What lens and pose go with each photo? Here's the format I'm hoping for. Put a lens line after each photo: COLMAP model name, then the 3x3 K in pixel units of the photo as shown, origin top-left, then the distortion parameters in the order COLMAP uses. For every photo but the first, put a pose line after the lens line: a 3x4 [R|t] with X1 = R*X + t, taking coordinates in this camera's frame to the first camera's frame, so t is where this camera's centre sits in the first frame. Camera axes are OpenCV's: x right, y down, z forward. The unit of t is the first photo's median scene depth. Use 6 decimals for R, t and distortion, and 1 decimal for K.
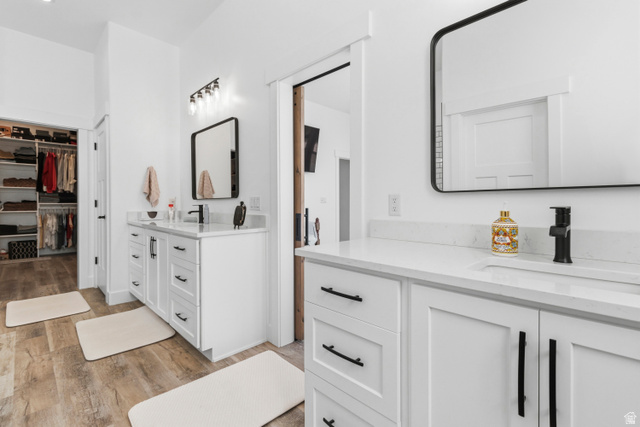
lens RADIAL K [[298.0, 0, 322.0], [0, 298.0, 207.2], [0, 0, 1]] dist [0.010016, 0.000544]
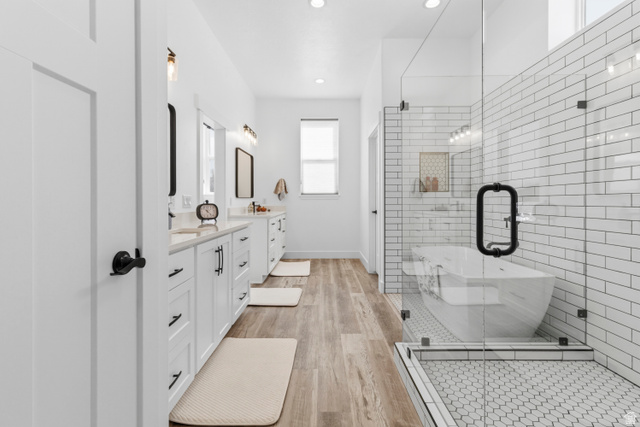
lens RADIAL K [[298.0, 0, 318.6], [0, 298.0, 197.8], [0, 0, 1]] dist [0.010016, 0.000544]
pose [[-0.700035, -0.001259, 0.714107, -1.606020], [0.014267, 0.999774, 0.015749, -0.047581], [-0.713966, 0.021213, -0.699859, 1.682876]]
